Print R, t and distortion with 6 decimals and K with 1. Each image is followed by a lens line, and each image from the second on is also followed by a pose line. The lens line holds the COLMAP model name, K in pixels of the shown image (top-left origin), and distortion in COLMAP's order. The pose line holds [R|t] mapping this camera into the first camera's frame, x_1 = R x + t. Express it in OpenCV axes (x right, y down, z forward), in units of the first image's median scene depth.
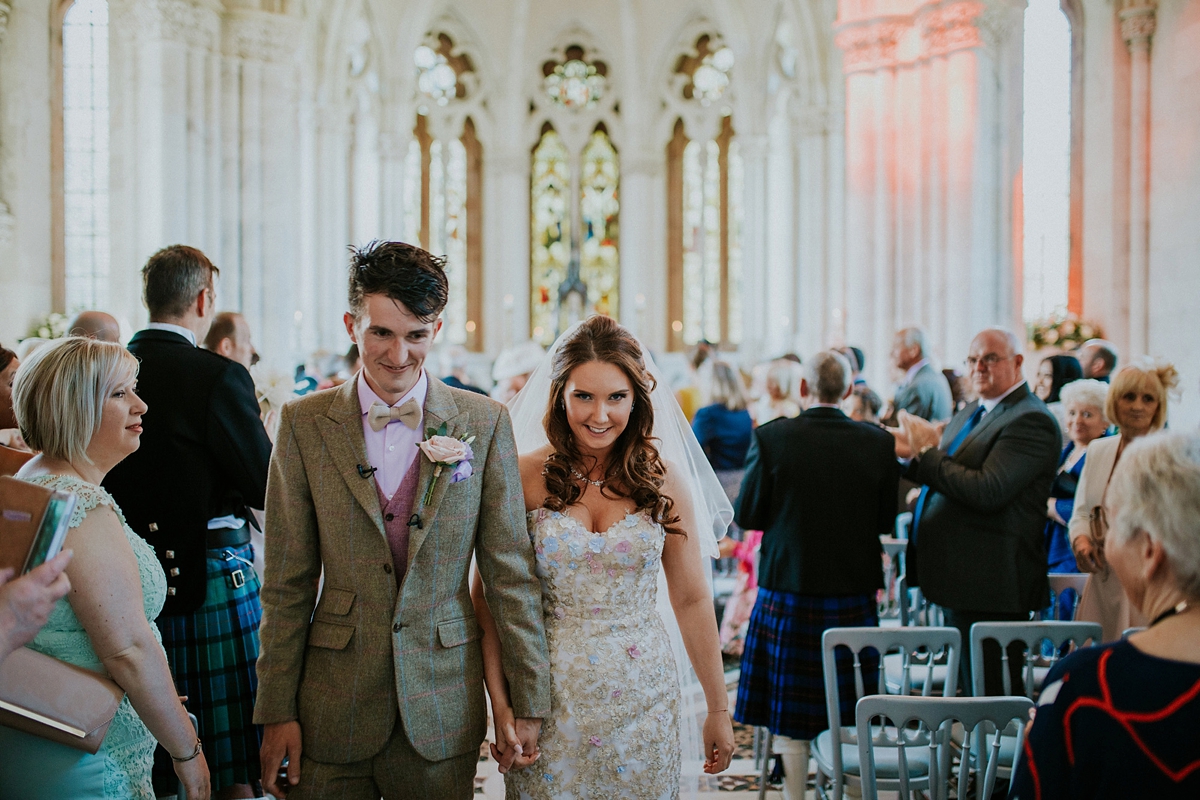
lens RADIAL K [[1261.3, 0, 600.0], [0, 1261.3, 400.0], [0, 0, 1]] dist [0.006661, -0.002214]
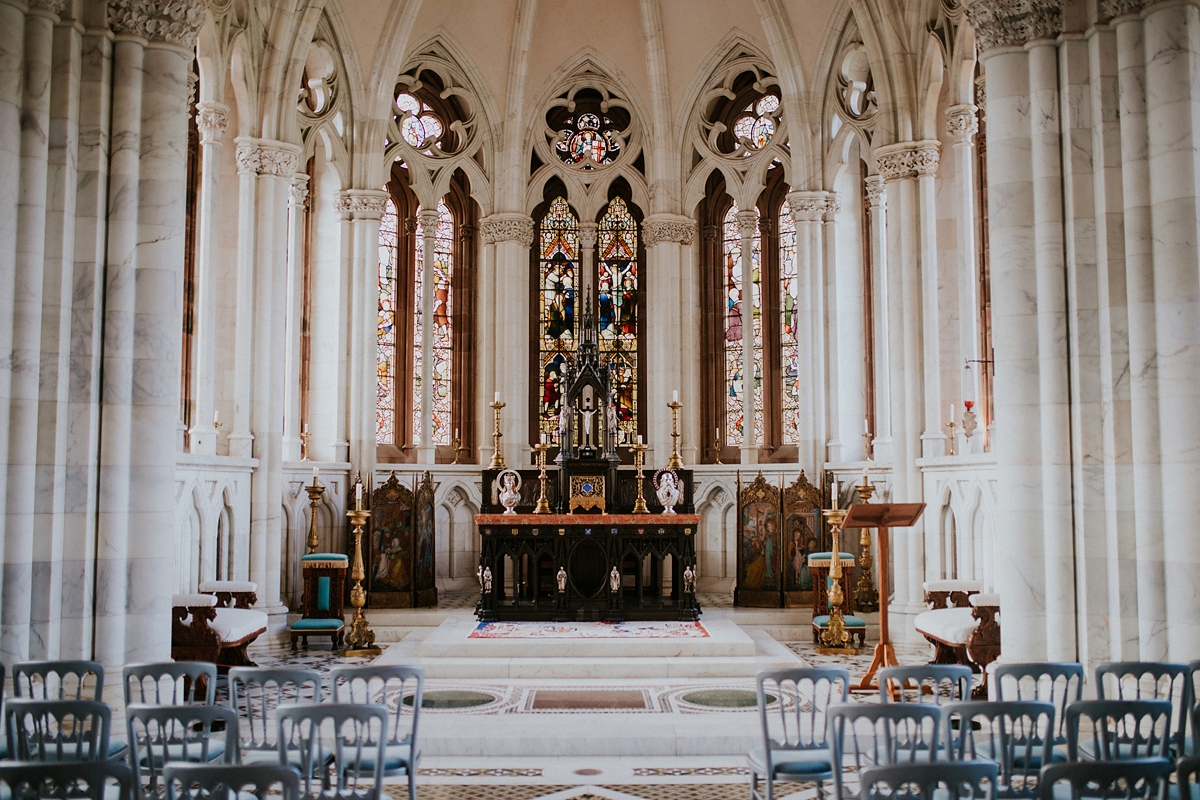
lens RADIAL K [[1261.3, 0, 600.0], [0, 1261.3, 400.0], [0, 0, 1]] dist [0.006661, -0.002214]
pose [[0.999988, -0.002906, -0.003869, -0.009828], [0.002546, 0.995940, -0.089982, -0.004148], [0.004114, 0.089971, 0.995936, 0.199104]]
